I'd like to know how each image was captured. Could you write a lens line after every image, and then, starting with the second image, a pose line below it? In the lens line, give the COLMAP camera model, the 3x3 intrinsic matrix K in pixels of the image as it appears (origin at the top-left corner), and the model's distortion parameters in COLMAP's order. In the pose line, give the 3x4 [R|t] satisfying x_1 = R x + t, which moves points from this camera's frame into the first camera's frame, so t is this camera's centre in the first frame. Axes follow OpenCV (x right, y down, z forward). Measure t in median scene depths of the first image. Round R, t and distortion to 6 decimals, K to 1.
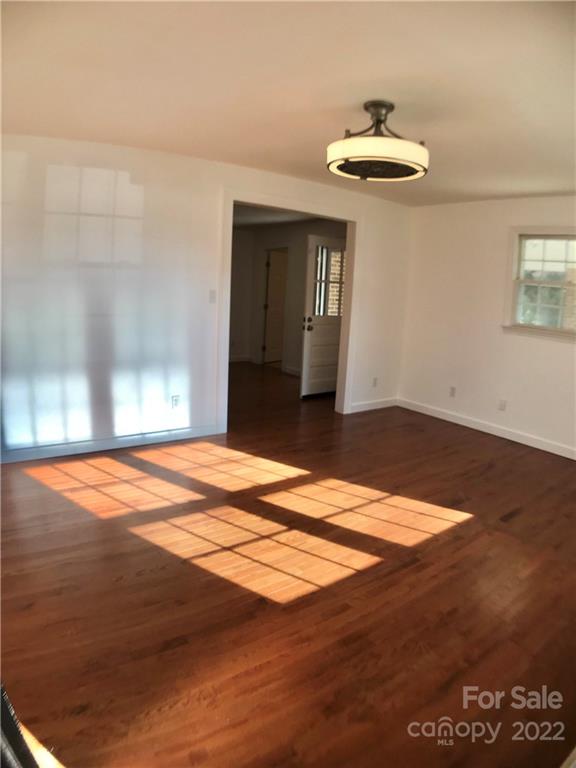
lens RADIAL K [[450.1, 0, 288.0], [0, 450.1, 384.0], [0, 0, 1]] dist [-0.201536, 0.019438]
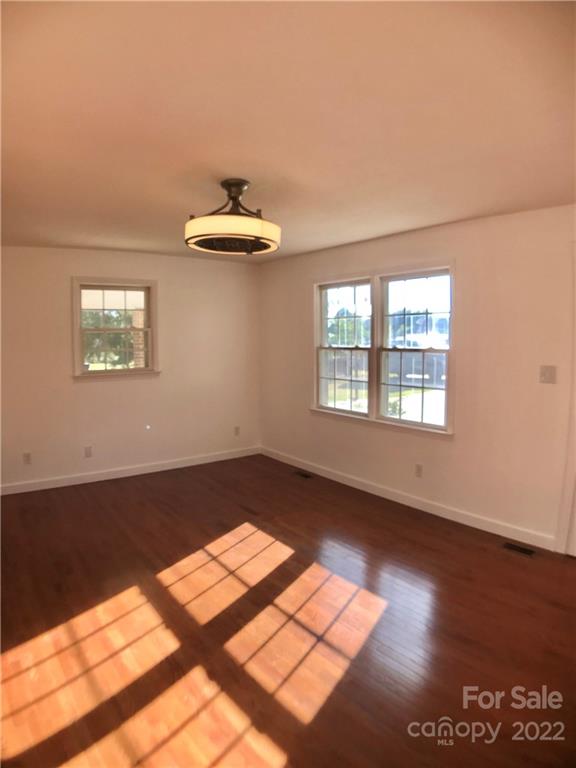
lens RADIAL K [[450.1, 0, 288.0], [0, 450.1, 384.0], [0, 0, 1]] dist [-0.201536, 0.019438]
pose [[-0.029015, -0.153191, 0.987771, -0.743789], [0.214440, 0.964225, 0.155838, -0.246249], [-0.976306, 0.216340, 0.004873, 0.742159]]
